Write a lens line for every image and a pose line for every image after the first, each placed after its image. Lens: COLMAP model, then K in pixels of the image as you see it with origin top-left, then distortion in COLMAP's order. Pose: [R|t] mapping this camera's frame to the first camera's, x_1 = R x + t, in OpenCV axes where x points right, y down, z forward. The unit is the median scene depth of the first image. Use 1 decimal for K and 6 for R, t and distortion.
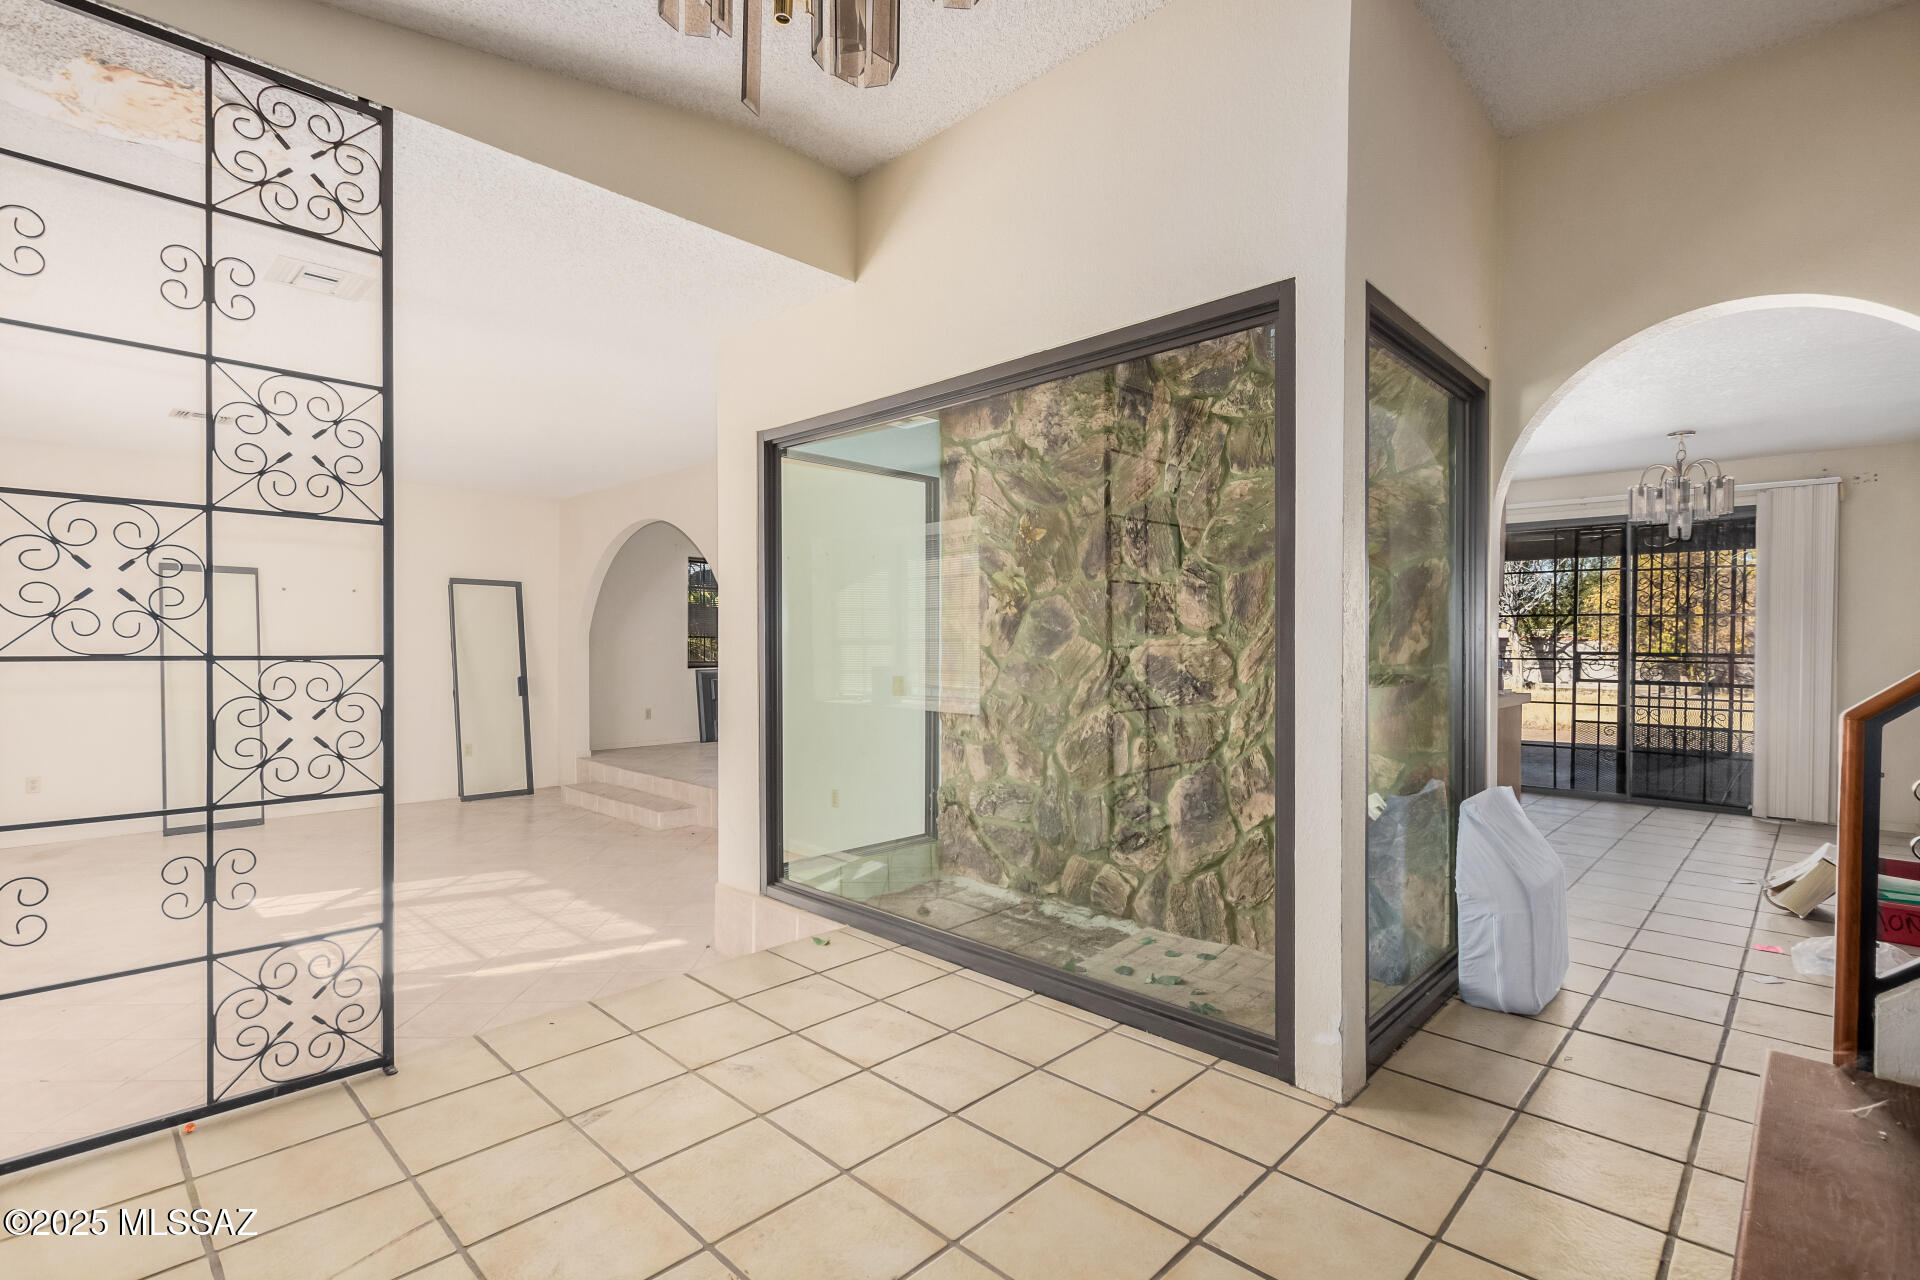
lens RADIAL K [[889.8, 0, 957.3], [0, 889.8, 648.2], [0, 0, 1]] dist [0.001568, -0.001657]
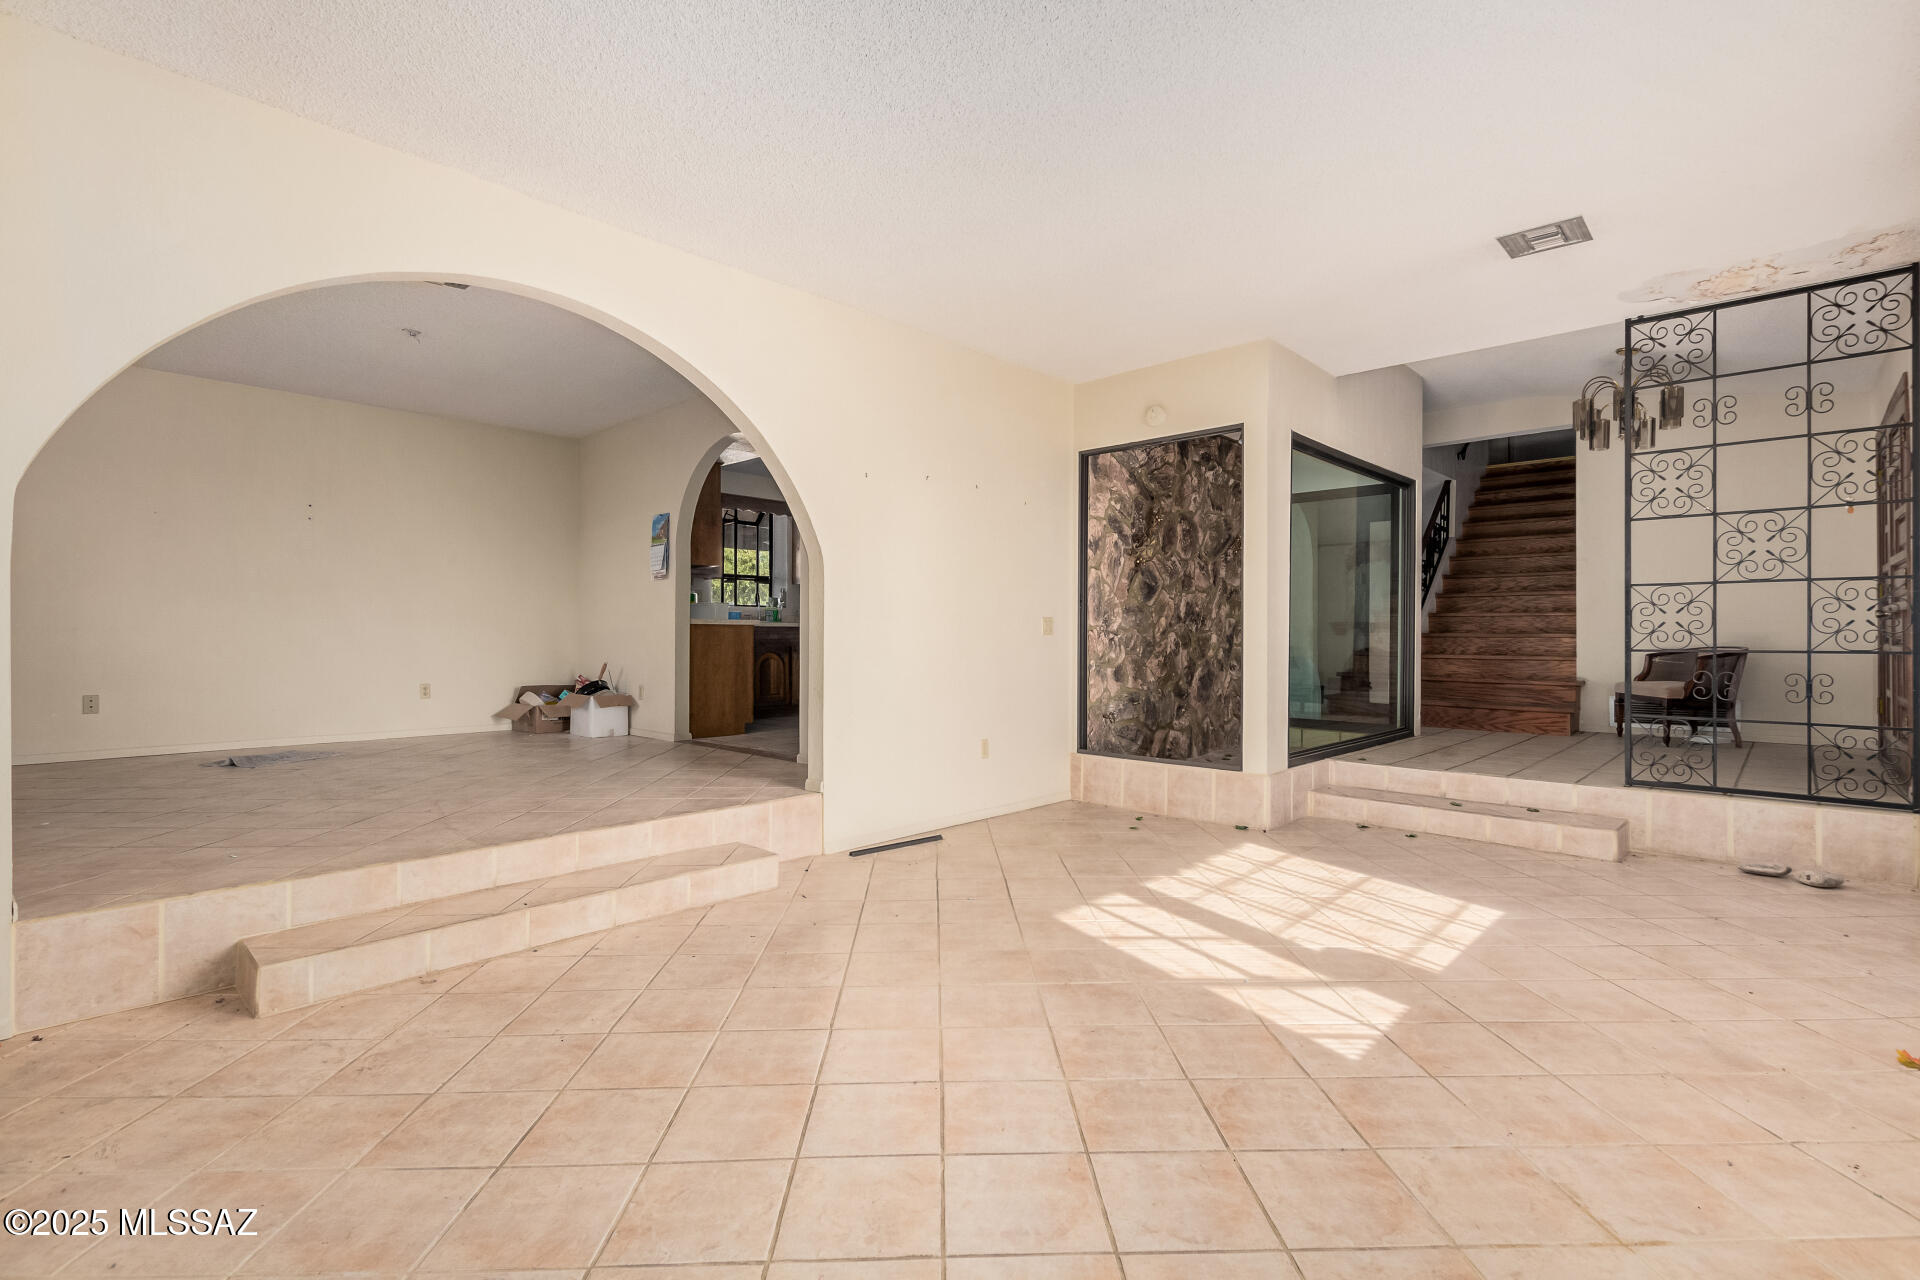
lens RADIAL K [[889.8, 0, 963.0], [0, 889.8, 628.5], [0, 0, 1]] dist [0.001568, -0.001657]
pose [[-0.007306, 0.001037, 0.999973, -1.284410], [0.003354, 0.999994, -0.001013, 0.050939], [-0.999968, 0.003346, -0.007309, 1.222915]]
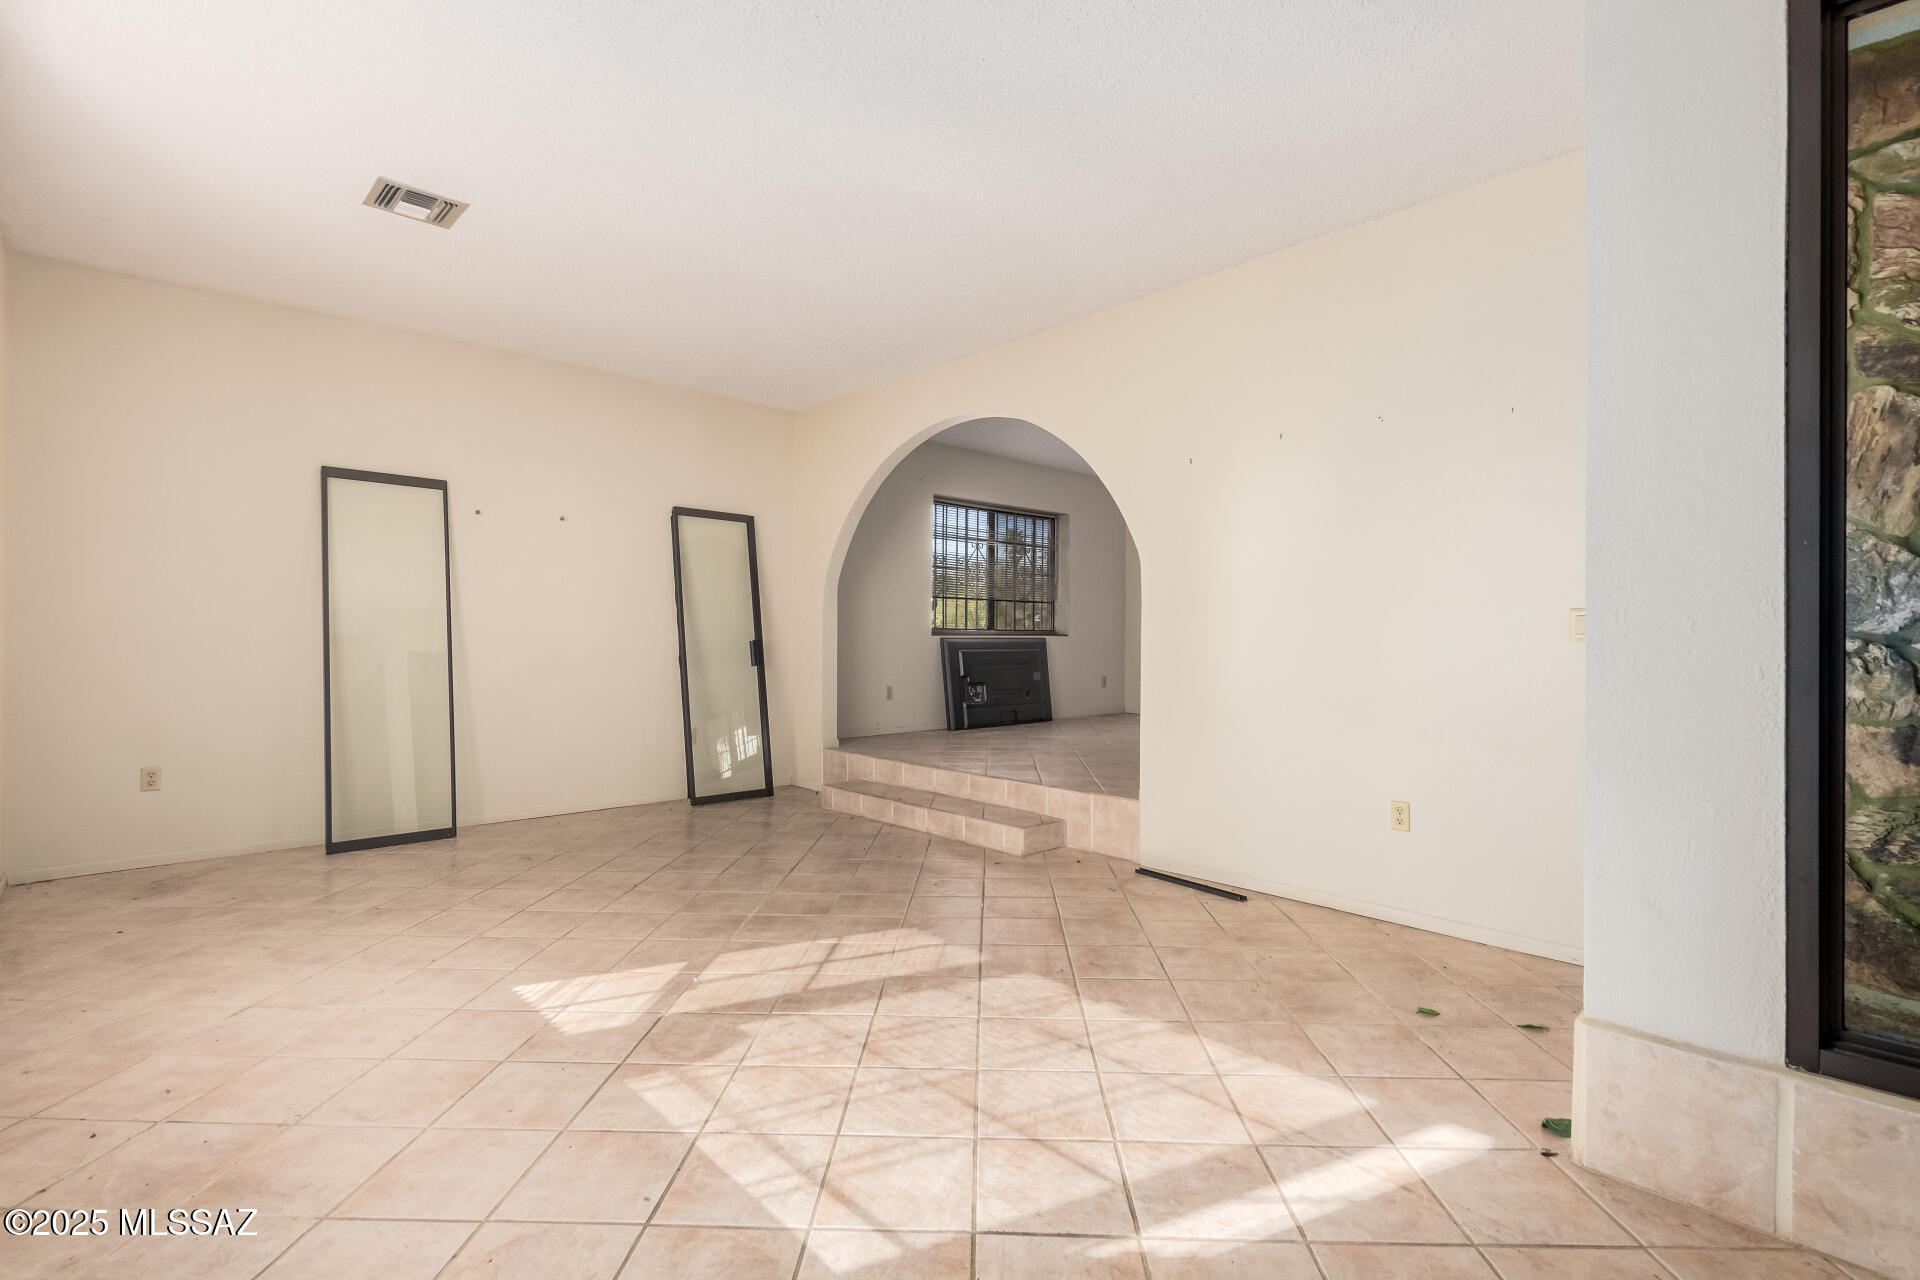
lens RADIAL K [[889.8, 0, 959.2], [0, 889.8, 638.3], [0, 0, 1]] dist [0.001568, -0.001657]
pose [[0.998139, 0.000848, -0.060979, -0.482772], [-0.001206, 0.999982, -0.005841, 0.061715], [0.060973, 0.005903, 0.998122, 0.450676]]
